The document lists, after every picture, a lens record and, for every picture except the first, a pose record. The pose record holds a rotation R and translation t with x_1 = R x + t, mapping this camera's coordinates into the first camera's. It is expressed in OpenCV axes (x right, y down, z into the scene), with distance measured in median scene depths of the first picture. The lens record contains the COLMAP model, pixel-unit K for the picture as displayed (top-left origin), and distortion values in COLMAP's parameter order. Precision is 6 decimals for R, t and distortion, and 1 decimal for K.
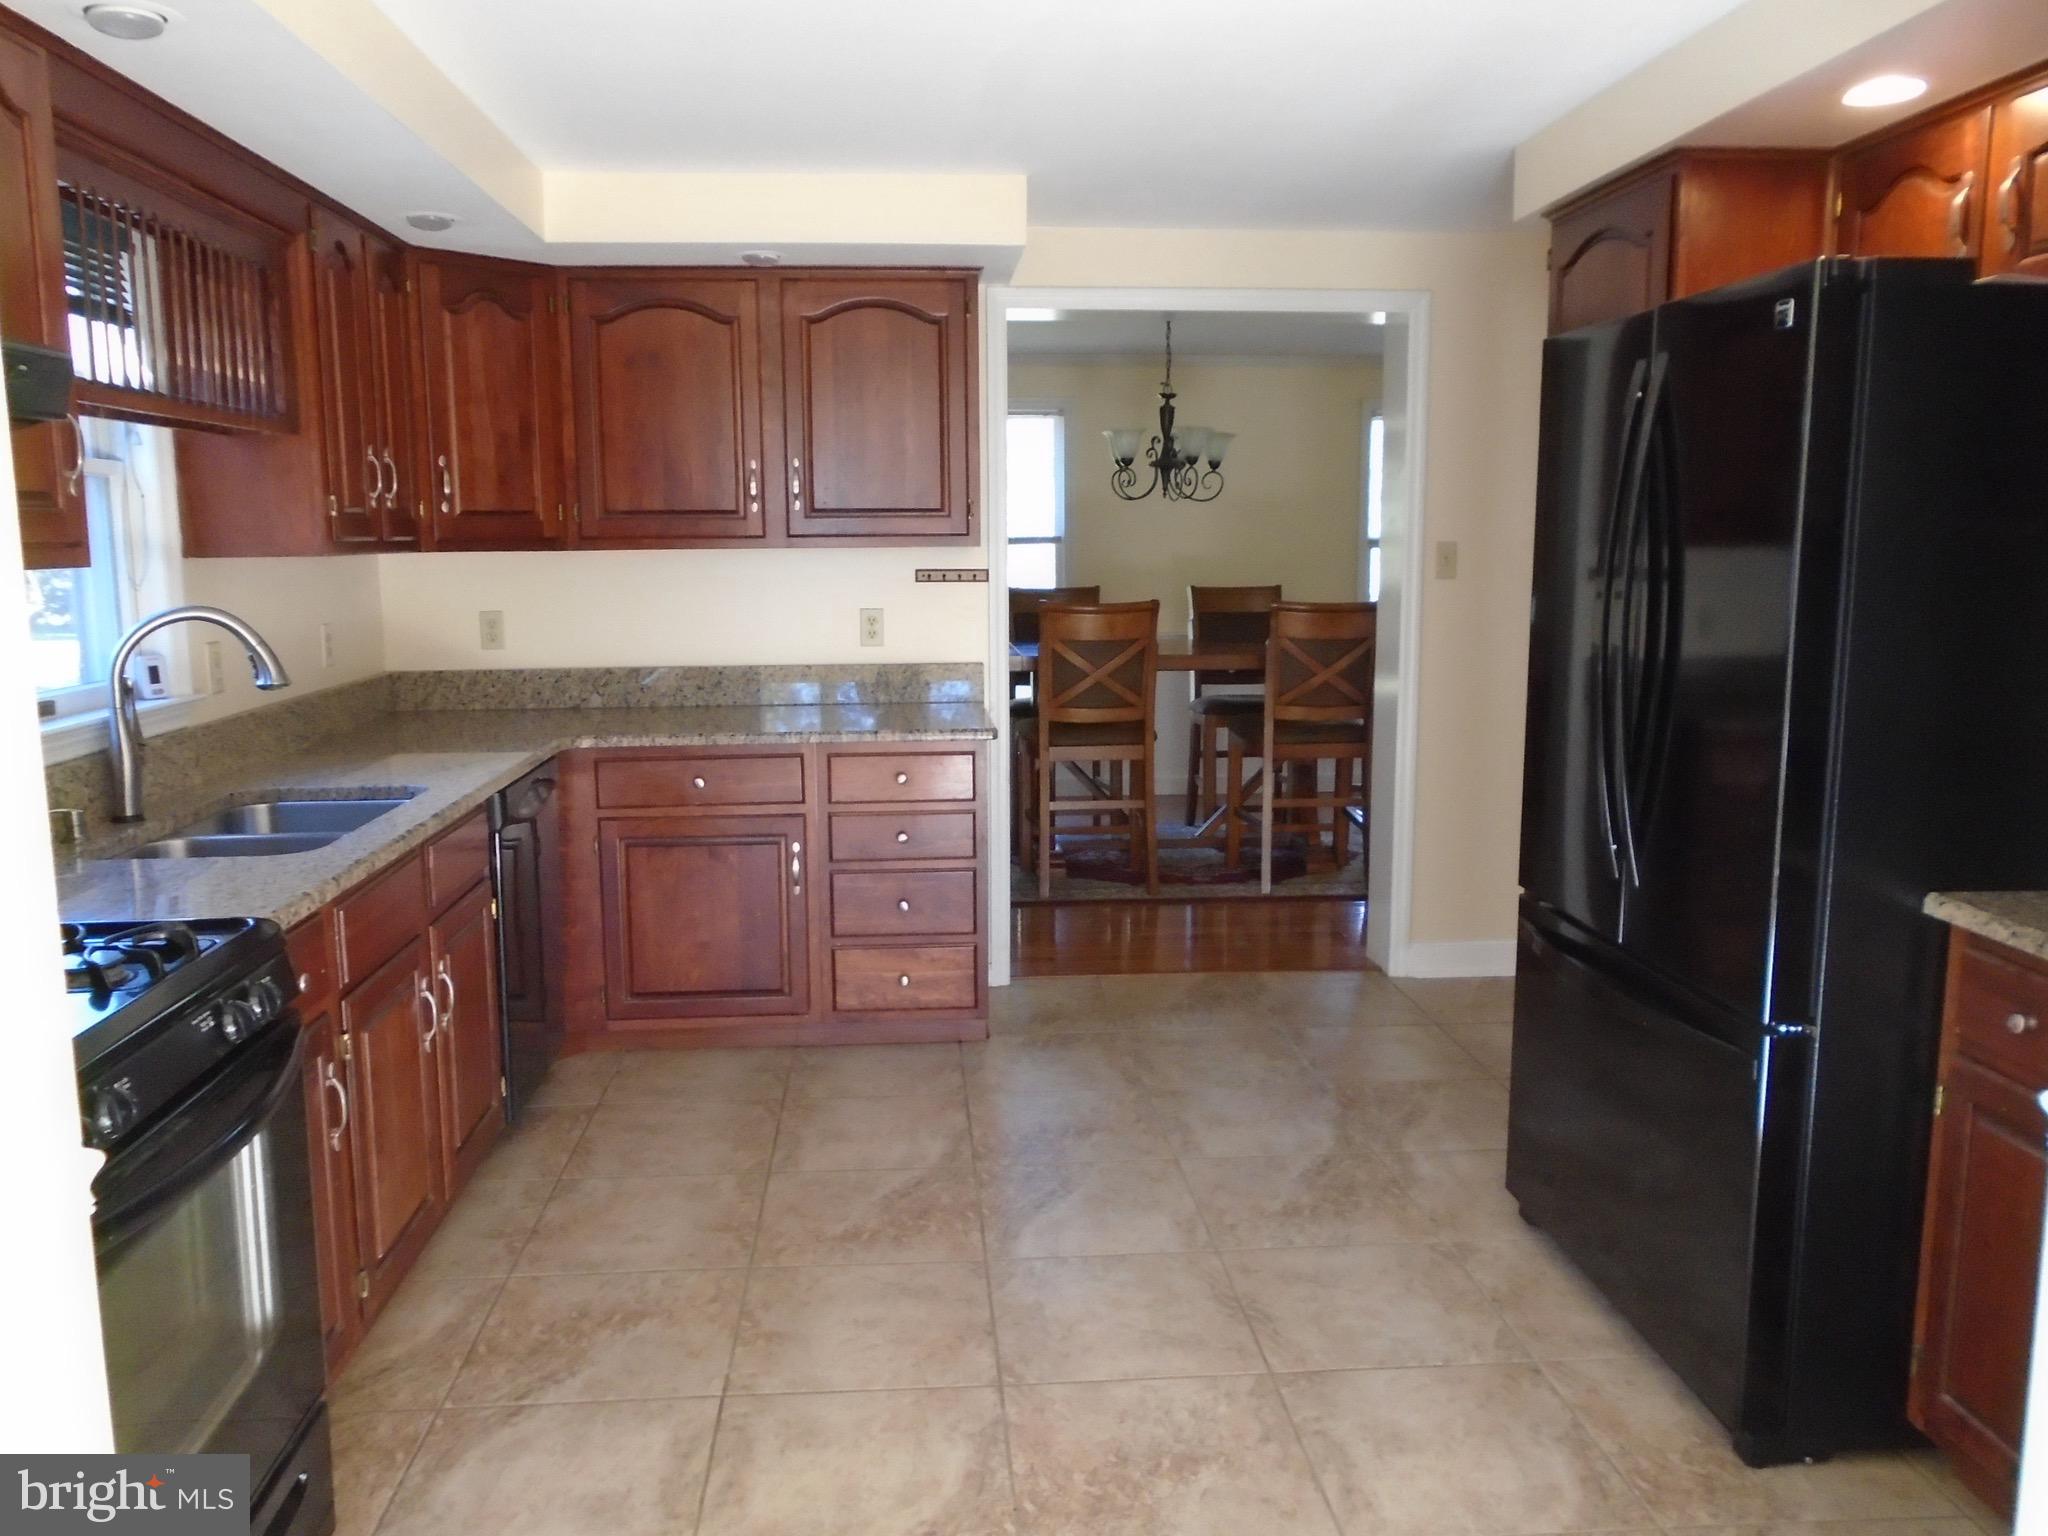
lens RADIAL K [[1591.9, 0, 1018.5], [0, 1591.9, 763.9], [0, 0, 1]] dist [-0.011764, 0.003728]
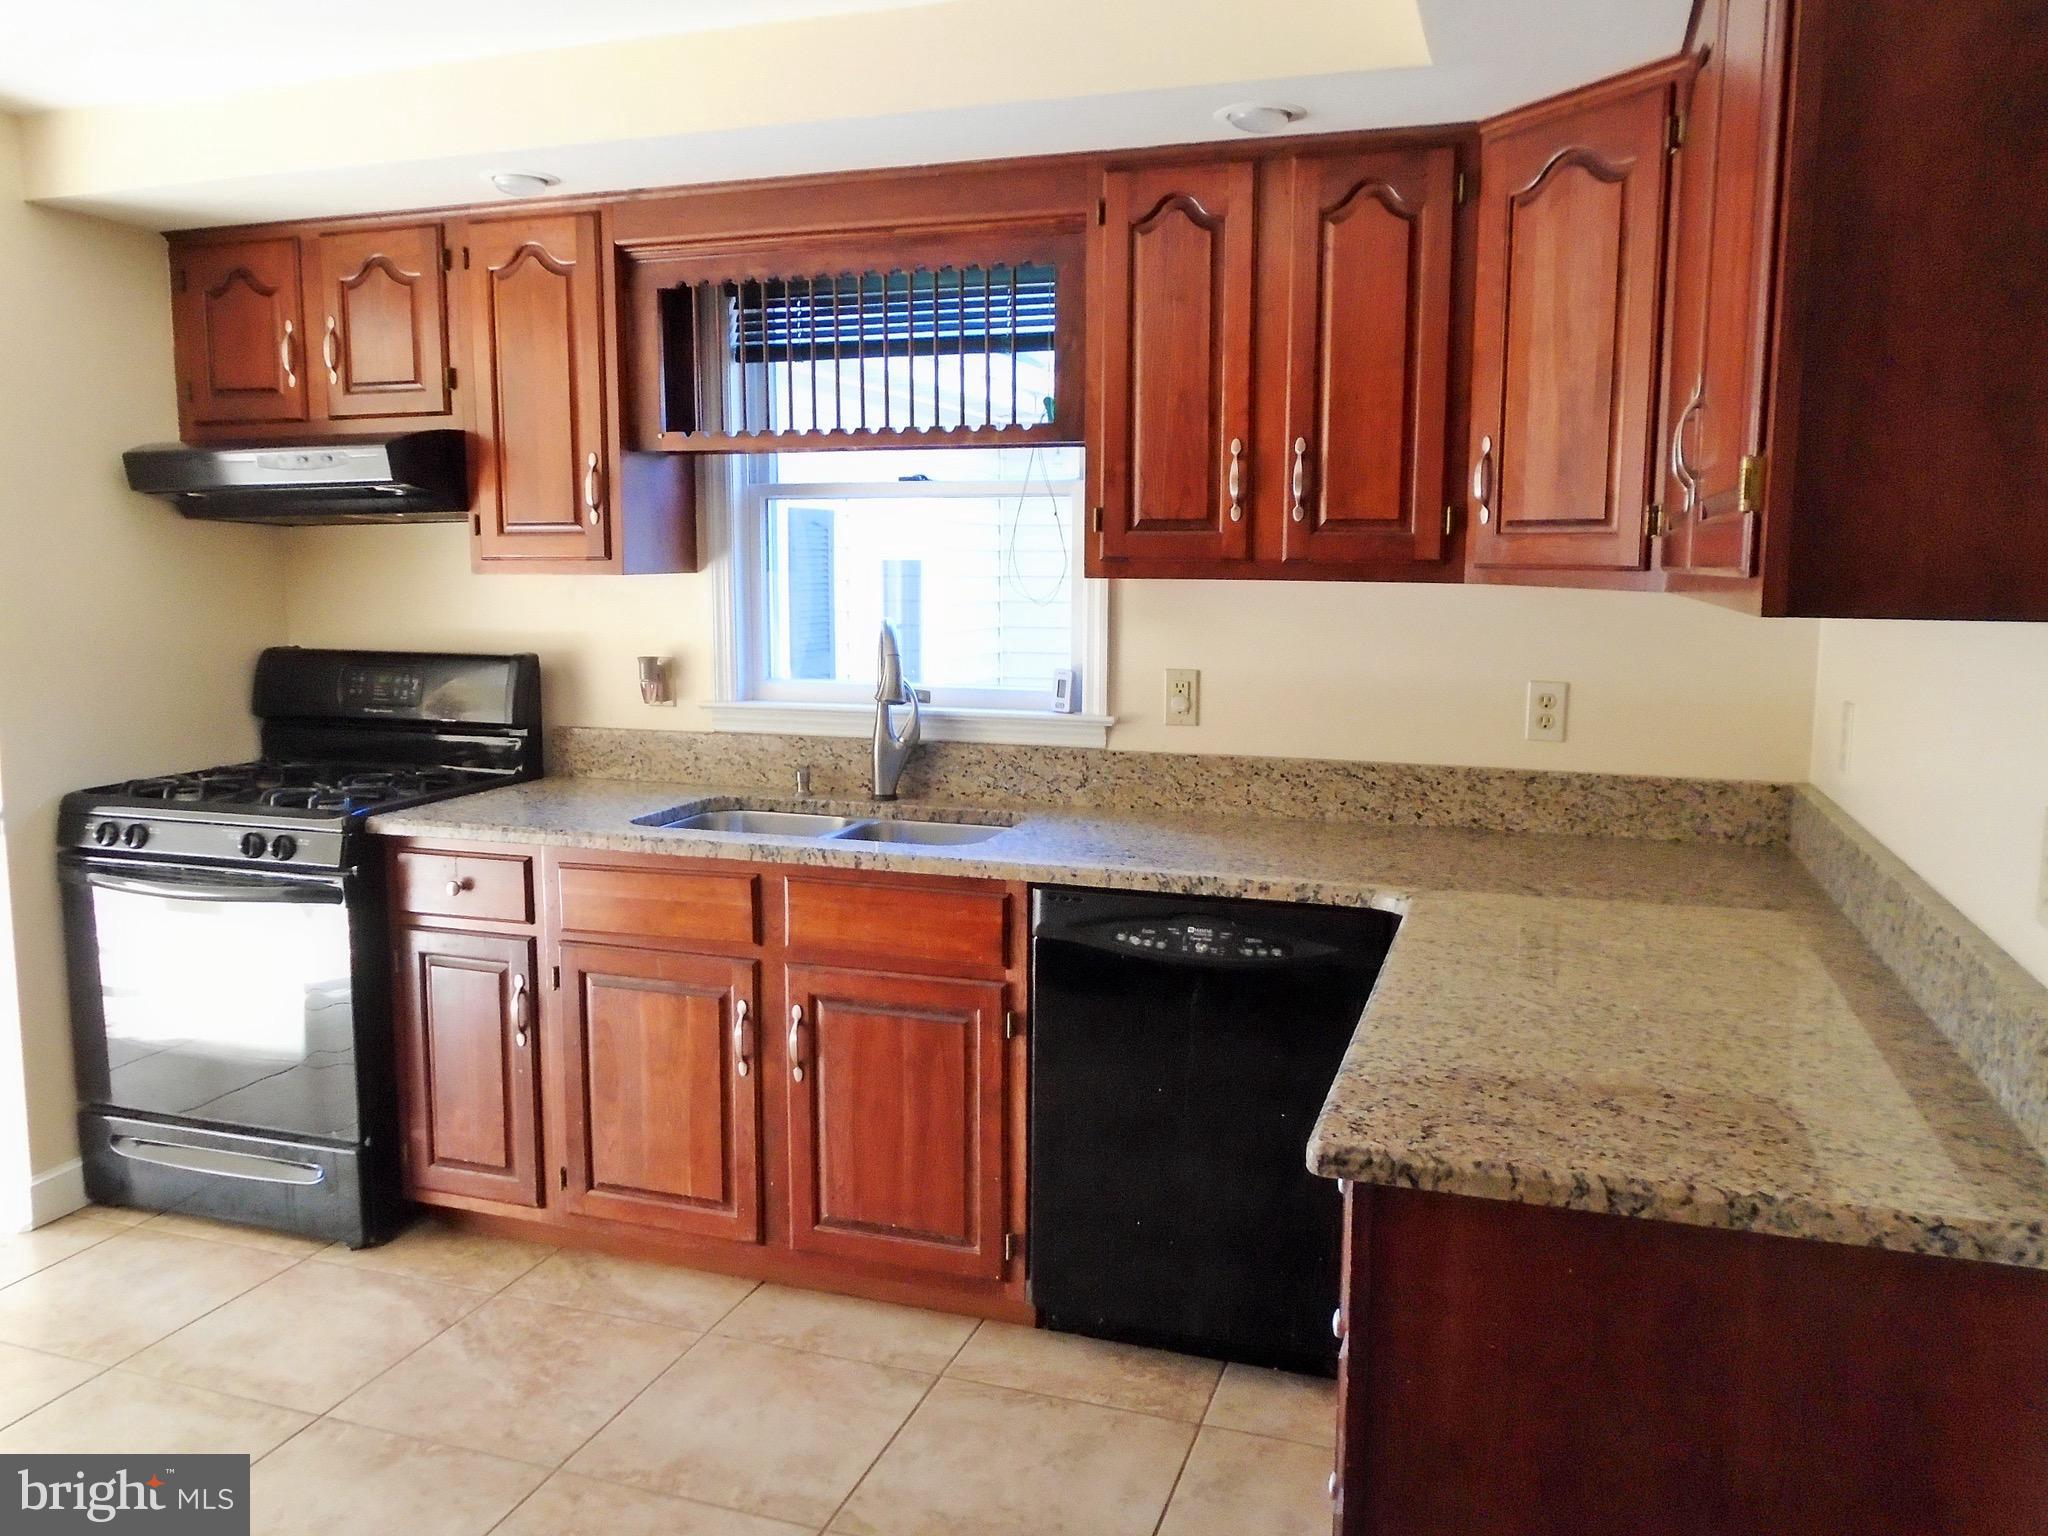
lens RADIAL K [[1591.9, 0, 1003.9], [0, 1591.9, 765.0], [0, 0, 1]] dist [-0.011764, 0.003728]
pose [[-0.398670, 0.133513, -0.907324, 0.409803], [-0.135529, 0.969906, 0.202272, -0.214666], [0.907025, 0.203608, -0.368577, 1.393634]]
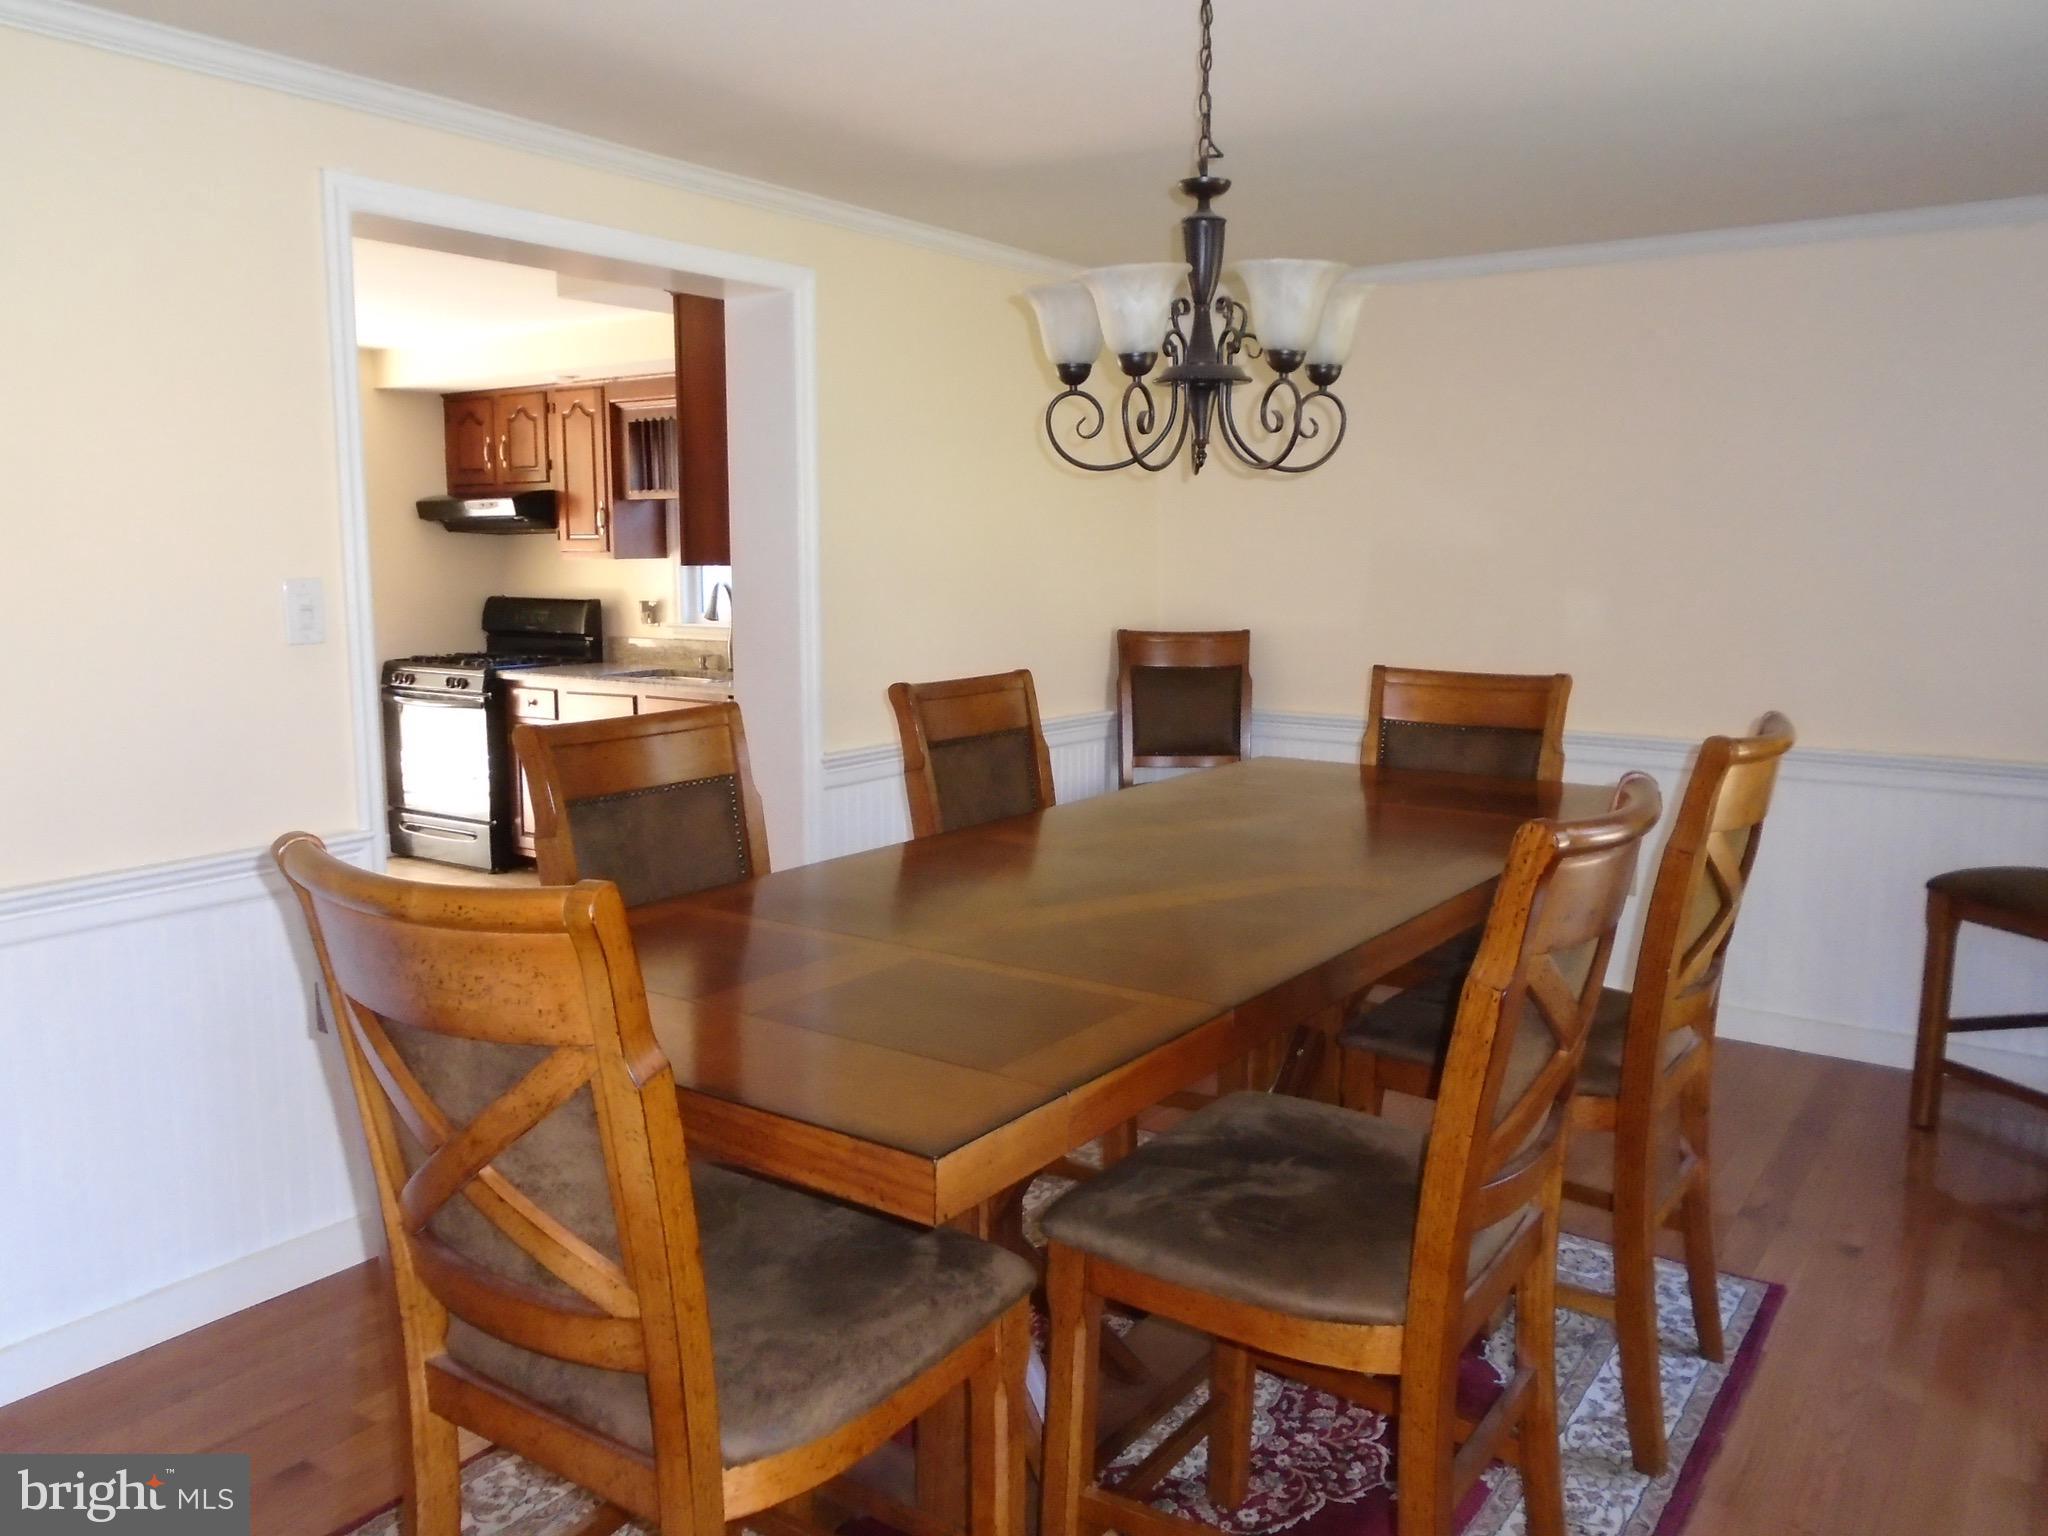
lens RADIAL K [[1591.9, 0, 1034.5], [0, 1591.9, 769.8], [0, 0, 1]] dist [-0.011764, 0.003728]
pose [[-0.638164, 0.123346, -0.759956, 0.837416], [-0.107103, 0.963262, 0.246282, -0.397645], [0.762415, 0.238562, -0.601508, 2.494508]]
